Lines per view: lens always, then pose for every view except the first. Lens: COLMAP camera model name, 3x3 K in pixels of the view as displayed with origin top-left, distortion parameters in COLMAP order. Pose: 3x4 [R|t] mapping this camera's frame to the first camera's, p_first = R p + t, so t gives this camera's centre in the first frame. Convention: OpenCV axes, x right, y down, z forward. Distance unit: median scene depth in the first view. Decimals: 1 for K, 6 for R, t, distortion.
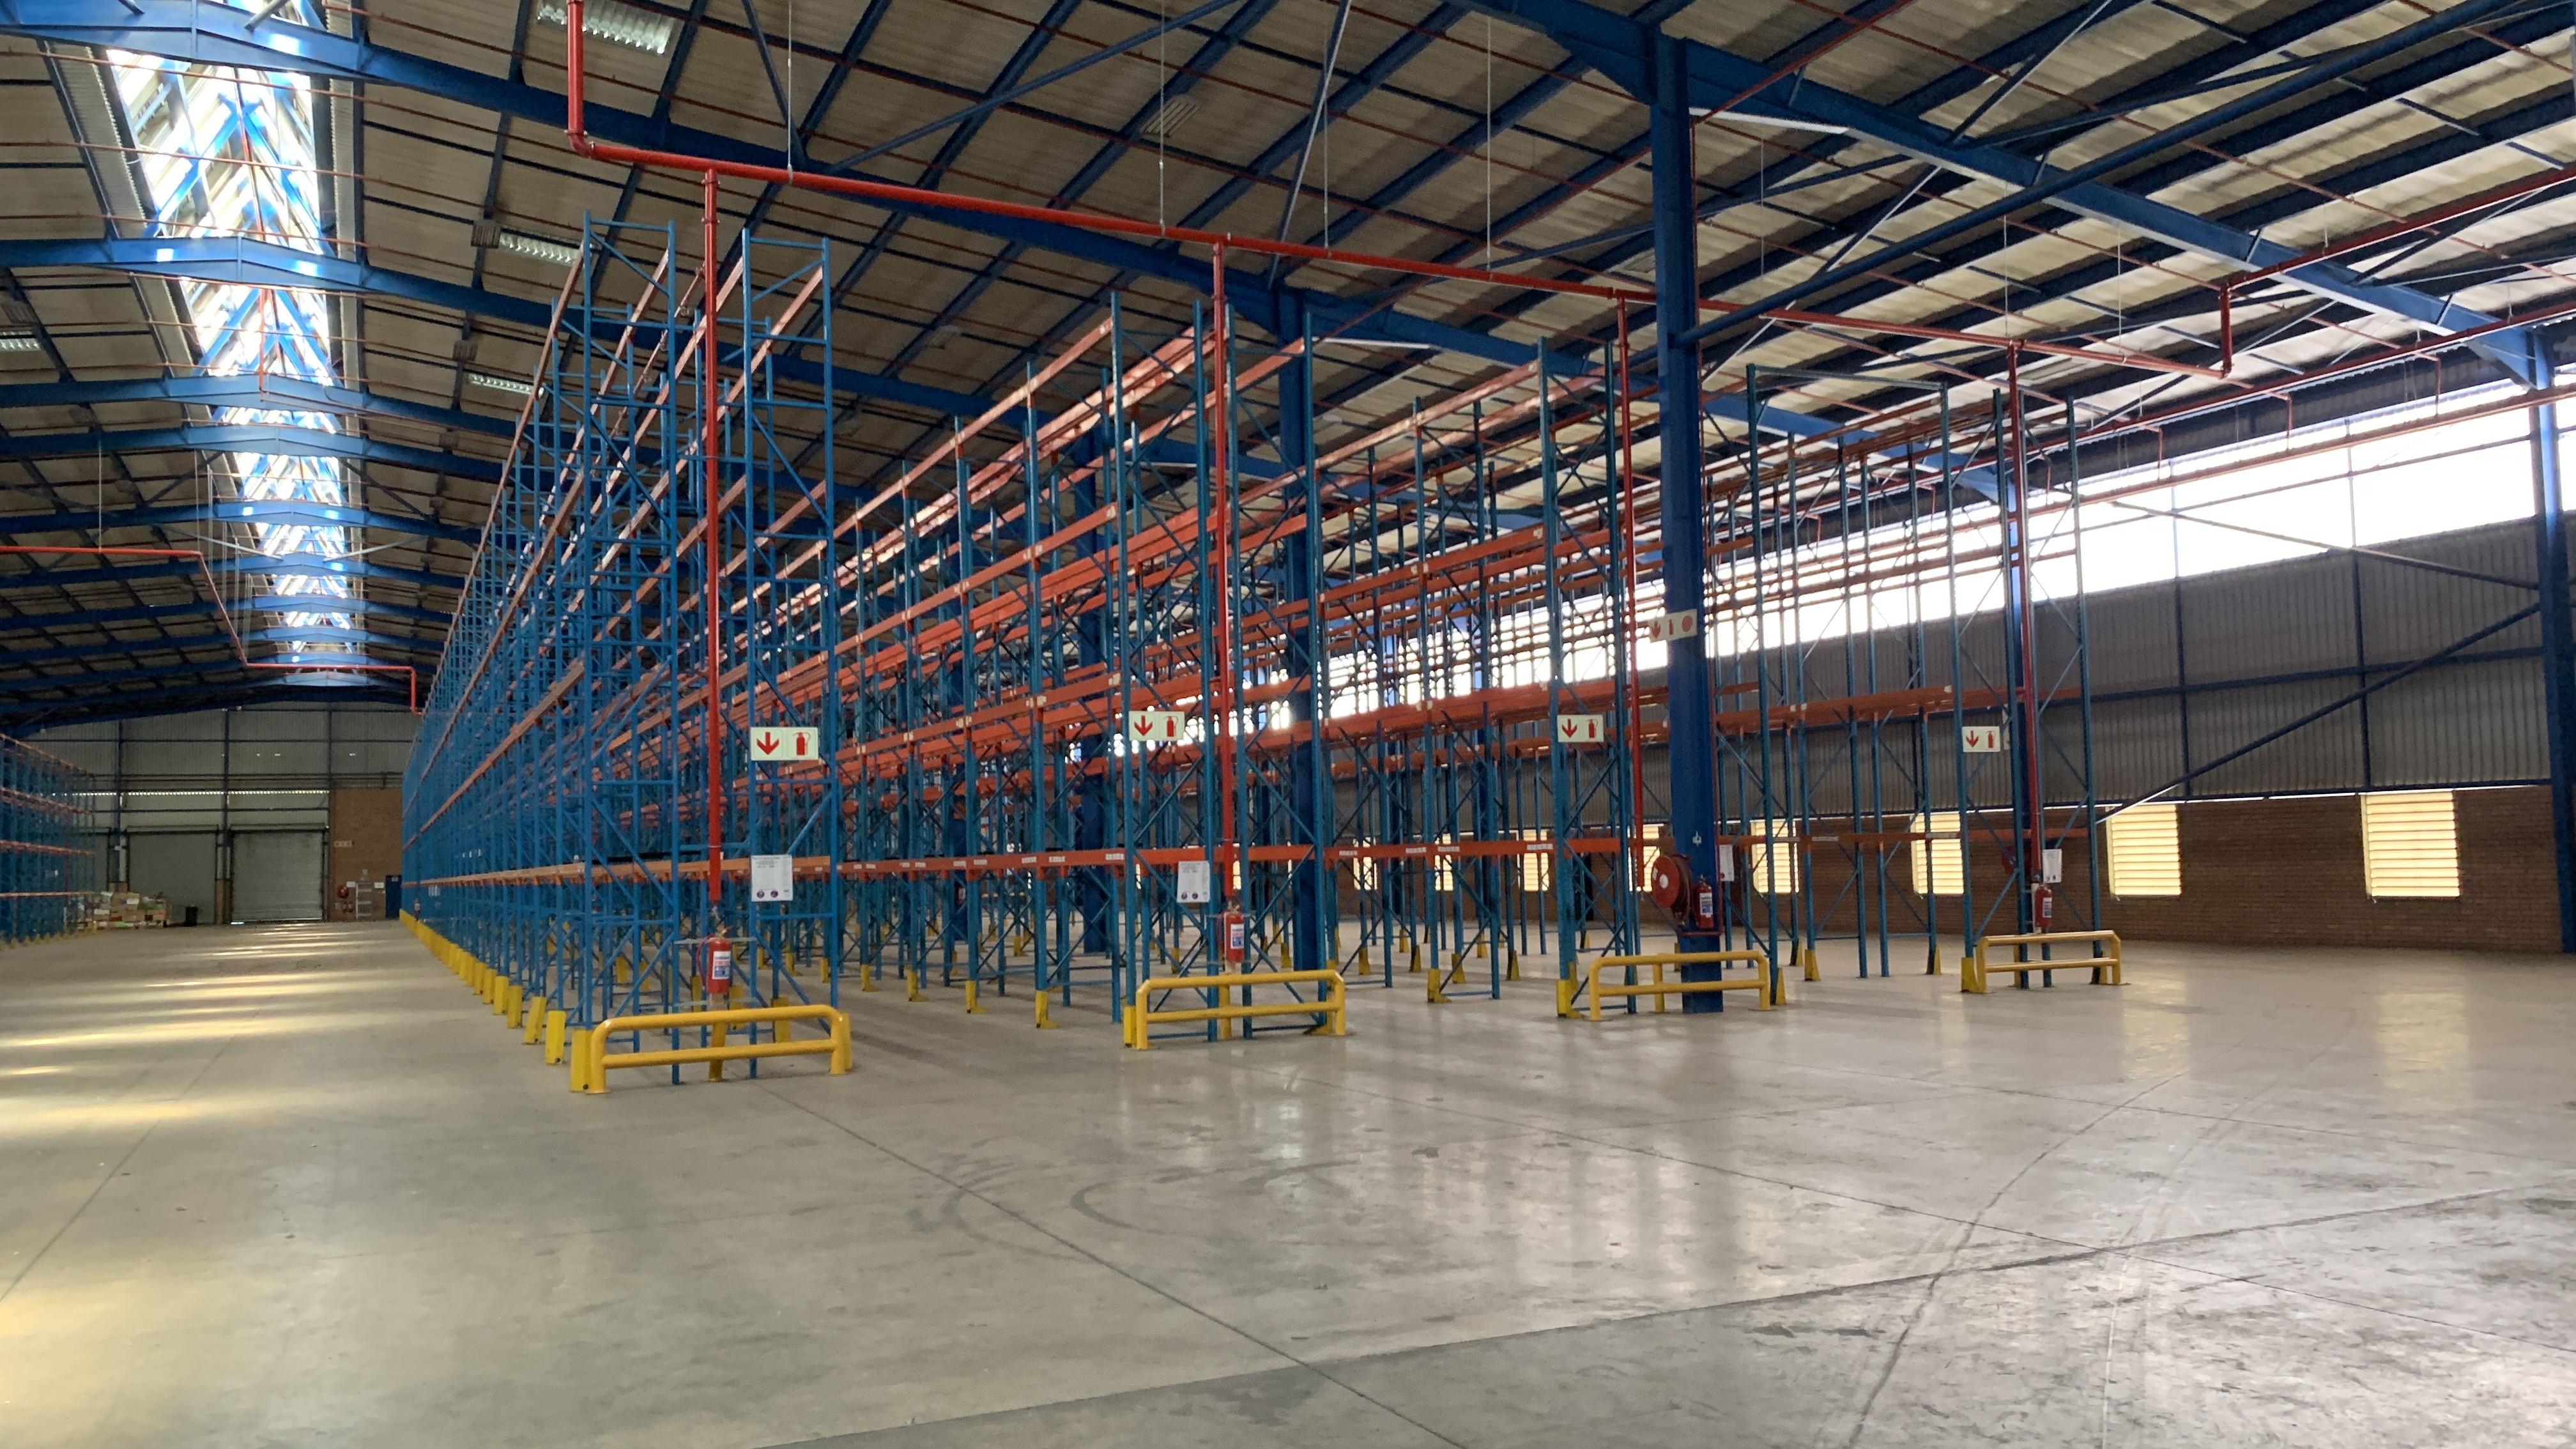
lens RADIAL K [[1932.1, 0, 1308.8], [0, 1932.1, 733.9], [0, 0, 1]] dist [0.087601, -0.128906]
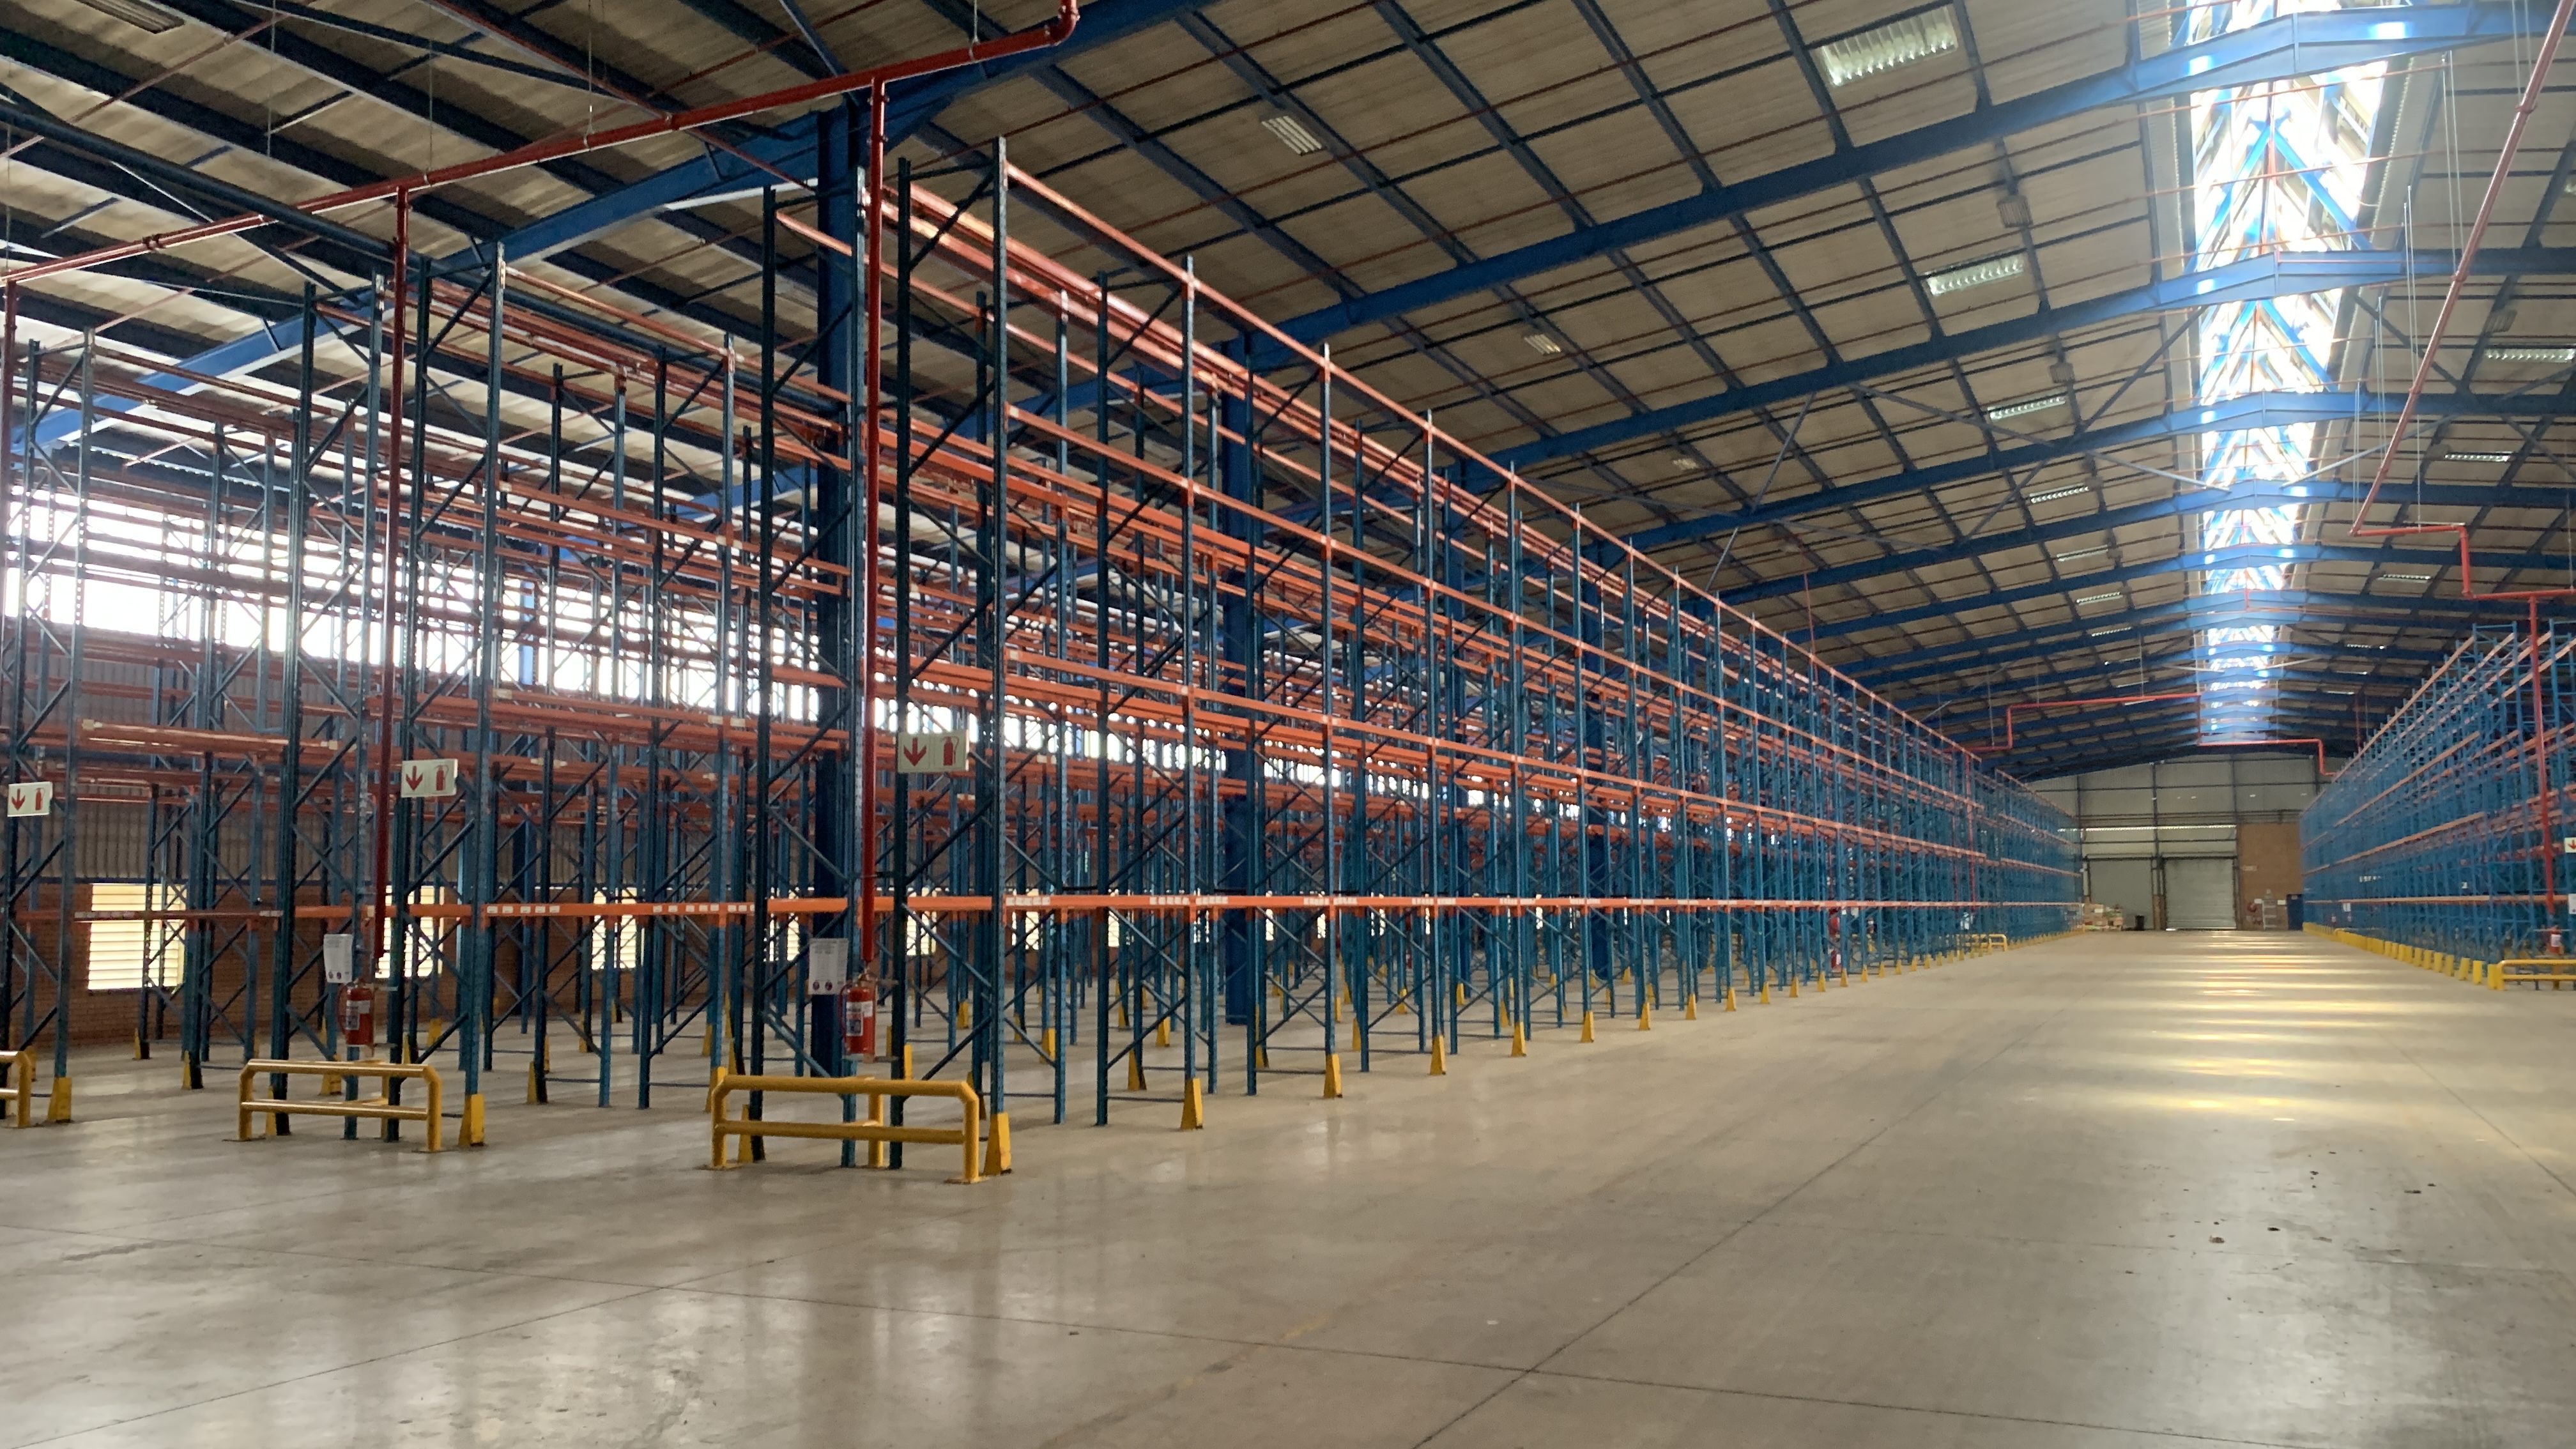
lens RADIAL K [[1963.7, 0, 1250.4], [0, 1963.7, 716.2], [0, 0, 1]] dist [0.044775, -0.075036]
pose [[0.622810, -0.052989, -0.780576, 0.097777], [0.040362, 0.998551, -0.035582, -0.021622], [0.781331, -0.009345, 0.624047, -0.283579]]
